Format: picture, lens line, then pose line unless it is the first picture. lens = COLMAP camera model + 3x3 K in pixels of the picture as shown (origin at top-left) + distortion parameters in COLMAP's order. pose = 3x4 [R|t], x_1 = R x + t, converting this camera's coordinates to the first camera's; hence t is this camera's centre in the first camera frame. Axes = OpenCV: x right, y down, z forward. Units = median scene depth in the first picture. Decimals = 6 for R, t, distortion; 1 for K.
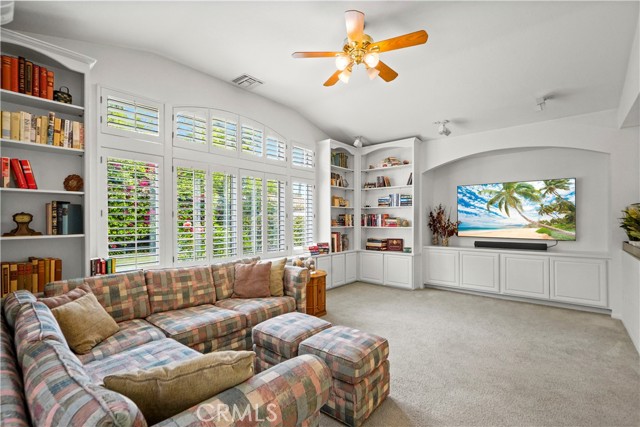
lens RADIAL K [[294.1, 0, 318.4], [0, 294.1, 219.4], [0, 0, 1]] dist [0.001096, 0.000089]
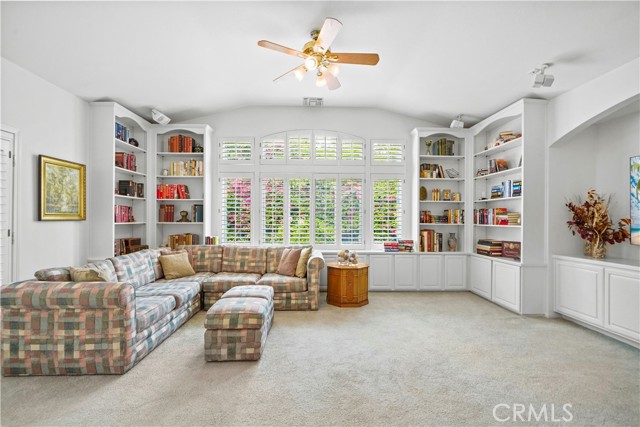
lens RADIAL K [[294.1, 0, 318.4], [0, 294.1, 219.4], [0, 0, 1]] dist [0.001096, 0.000089]
pose [[0.665565, 0.006700, -0.746310, 0.516750], [-0.005365, 0.999977, 0.004192, 0.010423], [0.746321, 0.001214, 0.665585, 0.159306]]
